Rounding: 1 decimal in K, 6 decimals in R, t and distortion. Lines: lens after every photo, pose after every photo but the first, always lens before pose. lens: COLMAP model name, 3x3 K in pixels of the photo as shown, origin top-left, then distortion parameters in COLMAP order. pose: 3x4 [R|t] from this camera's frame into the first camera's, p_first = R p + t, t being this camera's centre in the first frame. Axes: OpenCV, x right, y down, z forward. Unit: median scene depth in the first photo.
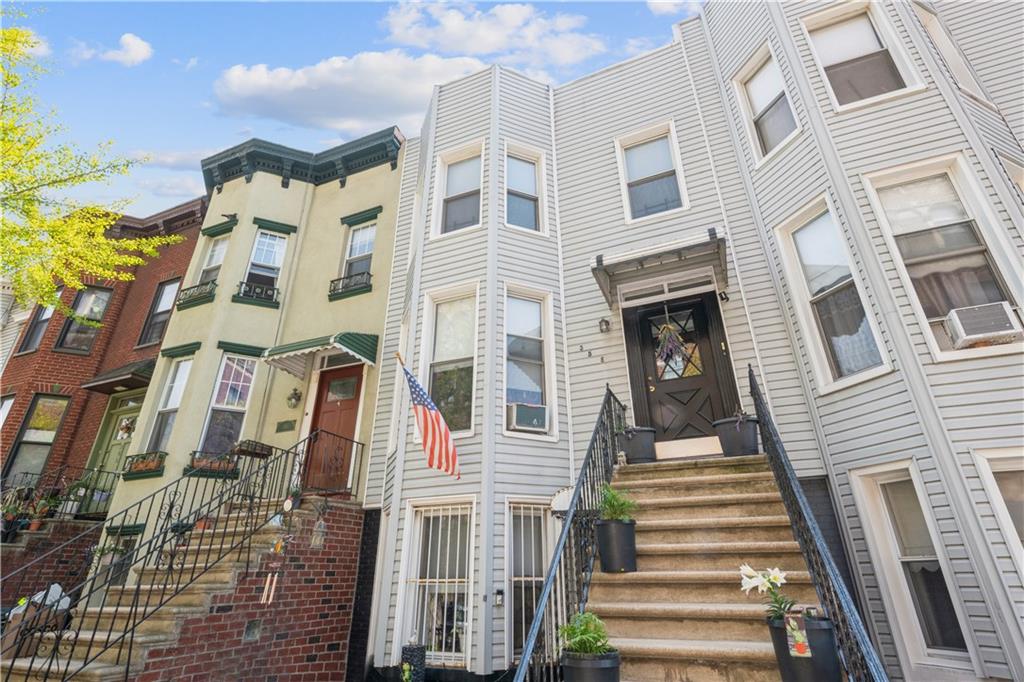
lens RADIAL K [[515.2, 0, 509.8], [0, 515.2, 339.0], [0, 0, 1]] dist [0.000314, -0.000726]
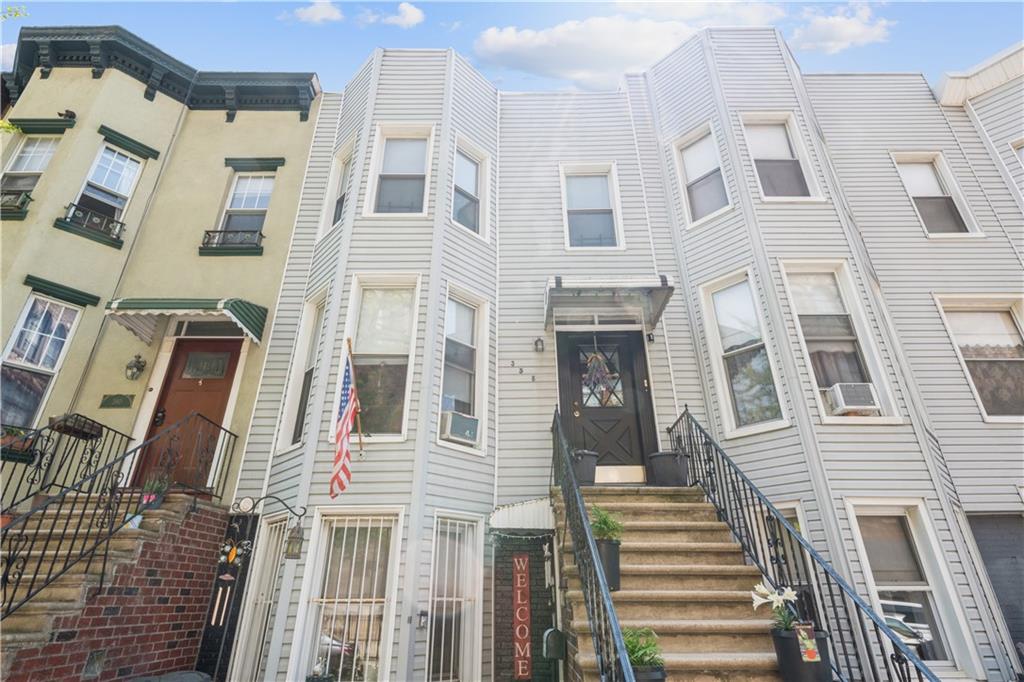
lens RADIAL K [[544.7, 0, 514.0], [0, 544.7, 340.7], [0, 0, 1]] dist [0.006024, -0.007586]
pose [[0.920797, 0.171953, 0.350093, -0.253946], [-0.166569, 0.984971, -0.045680, 0.023669], [-0.352686, -0.016252, 0.935600, 0.030695]]
